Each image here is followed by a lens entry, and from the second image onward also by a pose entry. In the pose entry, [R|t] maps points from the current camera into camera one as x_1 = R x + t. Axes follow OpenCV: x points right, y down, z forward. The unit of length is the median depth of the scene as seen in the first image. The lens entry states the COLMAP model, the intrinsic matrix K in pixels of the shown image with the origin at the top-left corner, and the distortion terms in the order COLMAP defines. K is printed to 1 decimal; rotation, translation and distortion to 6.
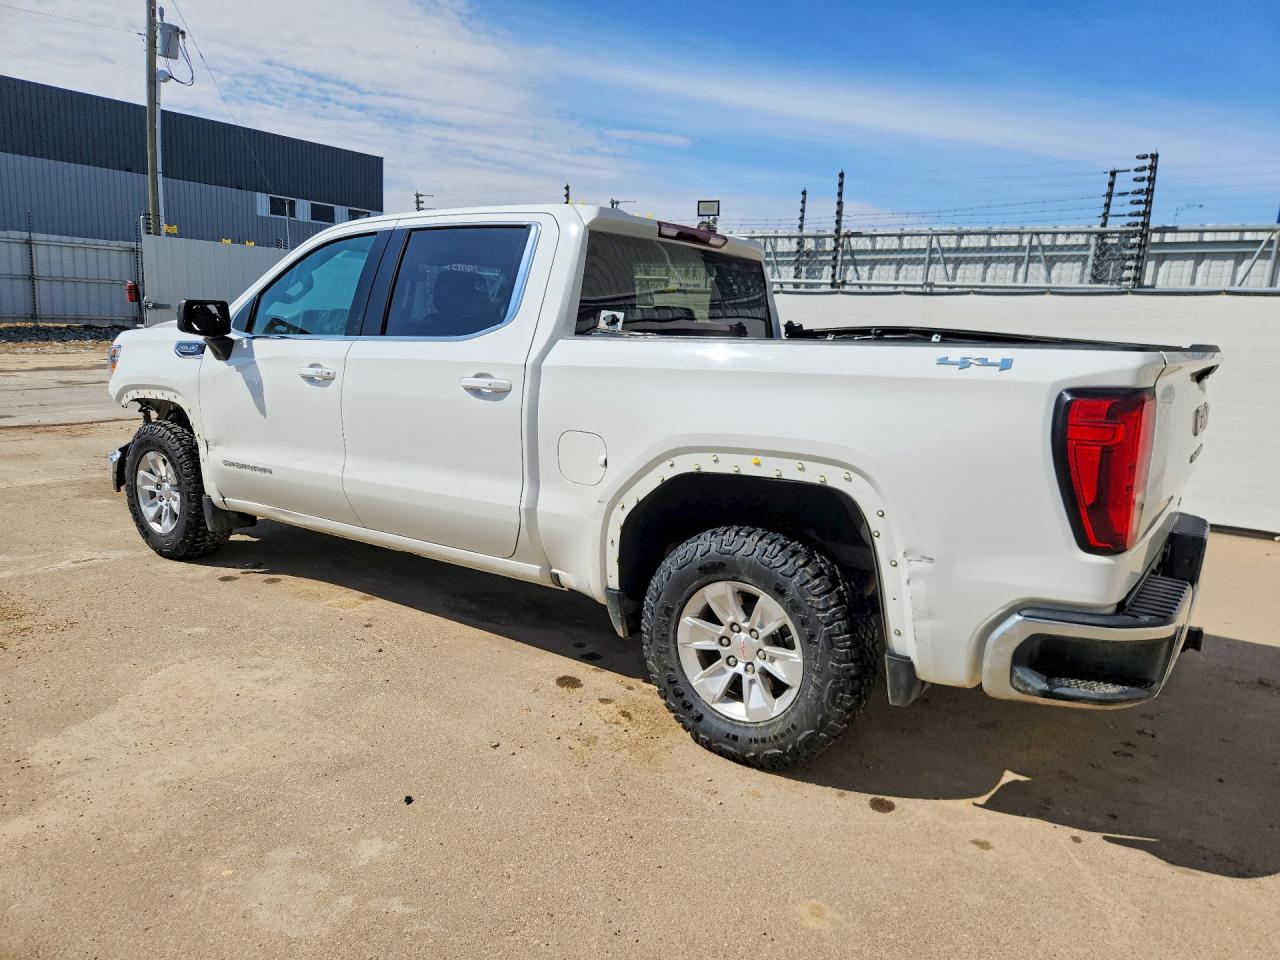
lens RADIAL K [[924.5, 0, 640.0], [0, 924.5, 480.0], [0, 0, 1]] dist [0.048757, -0.000702]
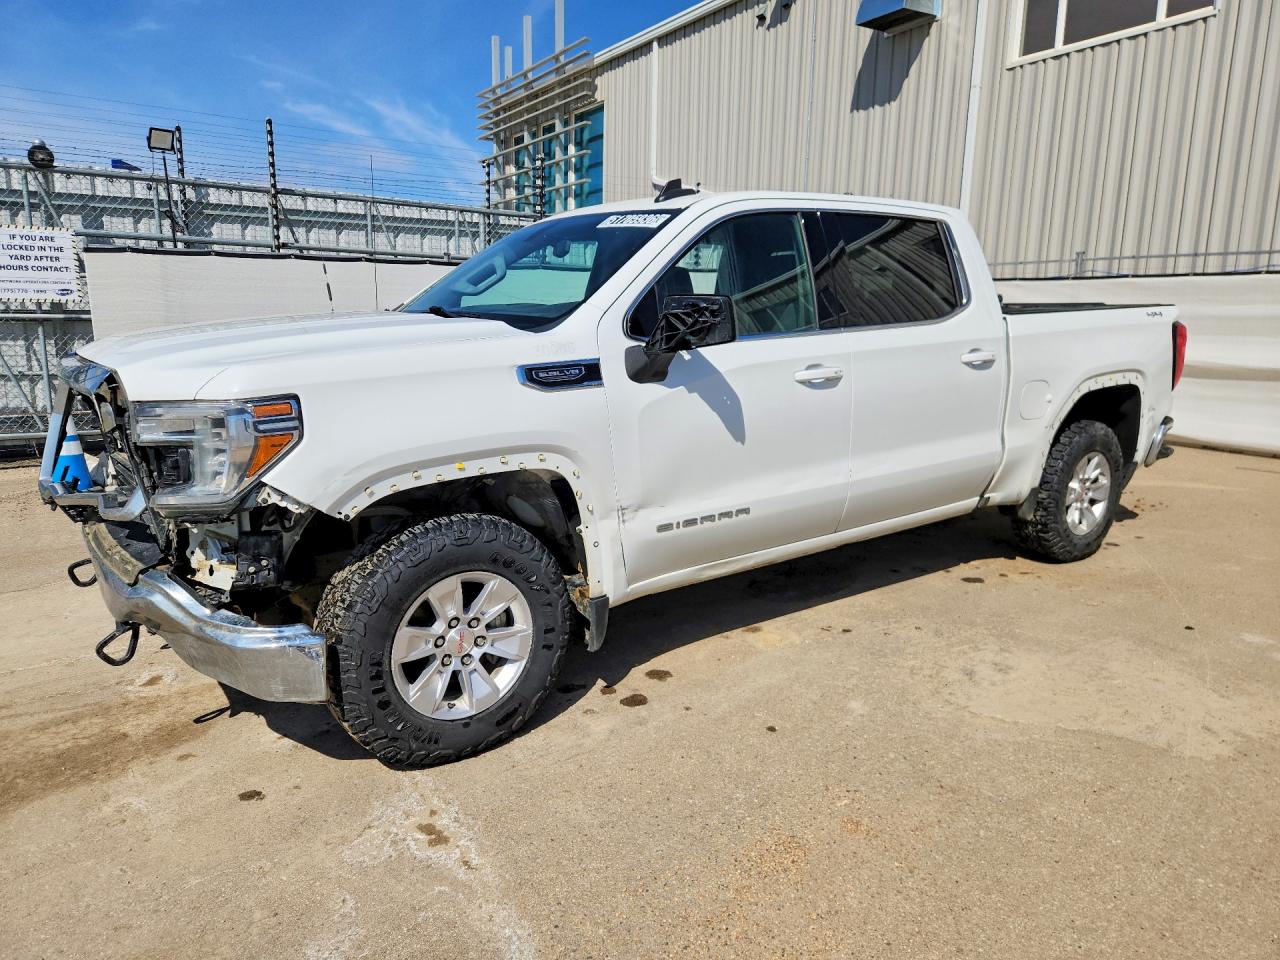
lens RADIAL K [[940.7, 0, 640.0], [0, 940.7, 480.0], [0, 0, 1]] dist [0.053622, -0.005035]
pose [[0.250695, -0.212885, 0.944369, -0.710553], [0.166557, 0.970459, 0.174551, -0.114470], [-0.953630, 0.113532, 0.278747, 0.529068]]
